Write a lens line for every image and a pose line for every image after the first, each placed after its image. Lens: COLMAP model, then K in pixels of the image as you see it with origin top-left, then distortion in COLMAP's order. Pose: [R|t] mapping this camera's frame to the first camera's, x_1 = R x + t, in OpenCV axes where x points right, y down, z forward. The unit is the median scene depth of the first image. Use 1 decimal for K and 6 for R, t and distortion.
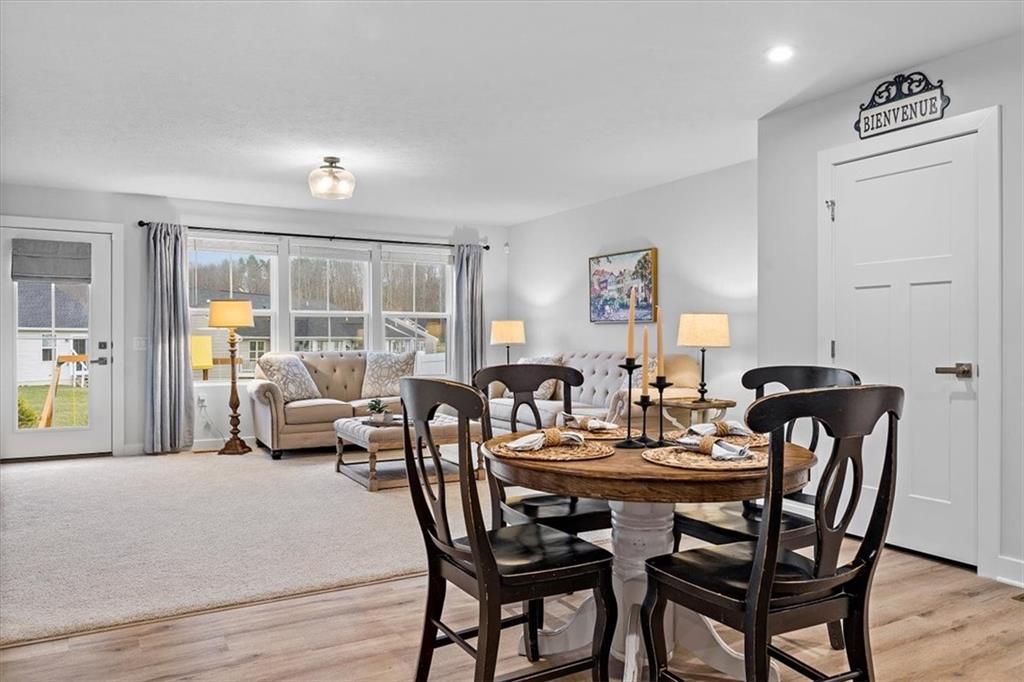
lens RADIAL K [[738.4, 0, 511.6], [0, 738.4, 340.2], [0, 0, 1]] dist [-0.000047, 0.002090]
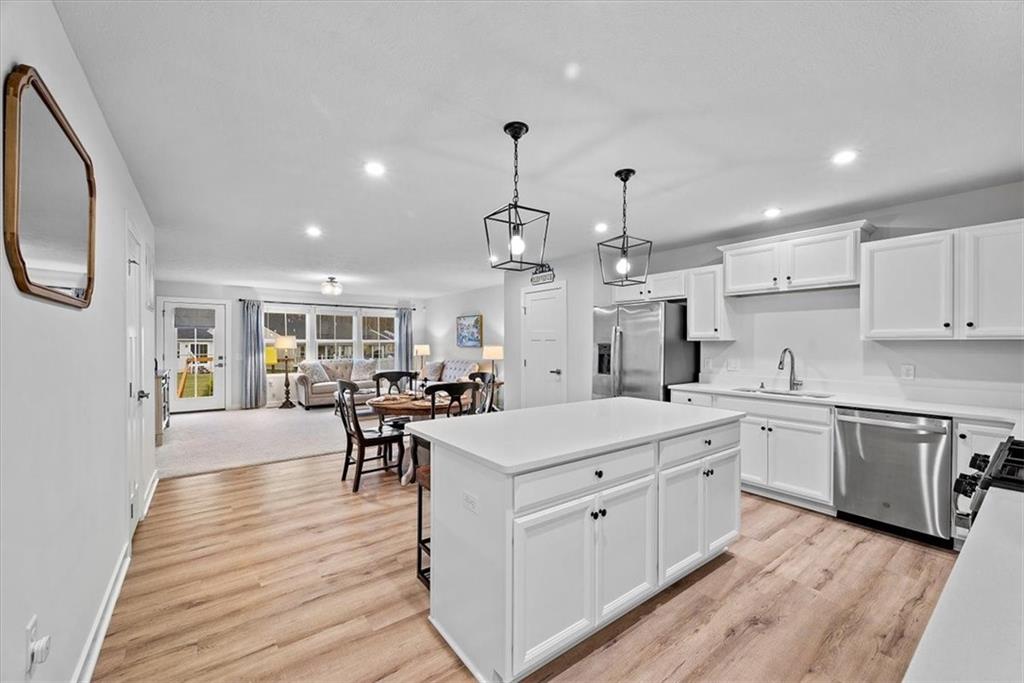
lens RADIAL K [[413.0, 0, 513.3], [0, 413.0, 343.7], [0, 0, 1]] dist [0.000200, -0.000038]
pose [[0.991249, 0.001232, 0.131997, 0.119489], [-0.001150, 0.999999, -0.000701, -0.033736], [-0.131998, 0.000543, 0.991250, -0.281597]]
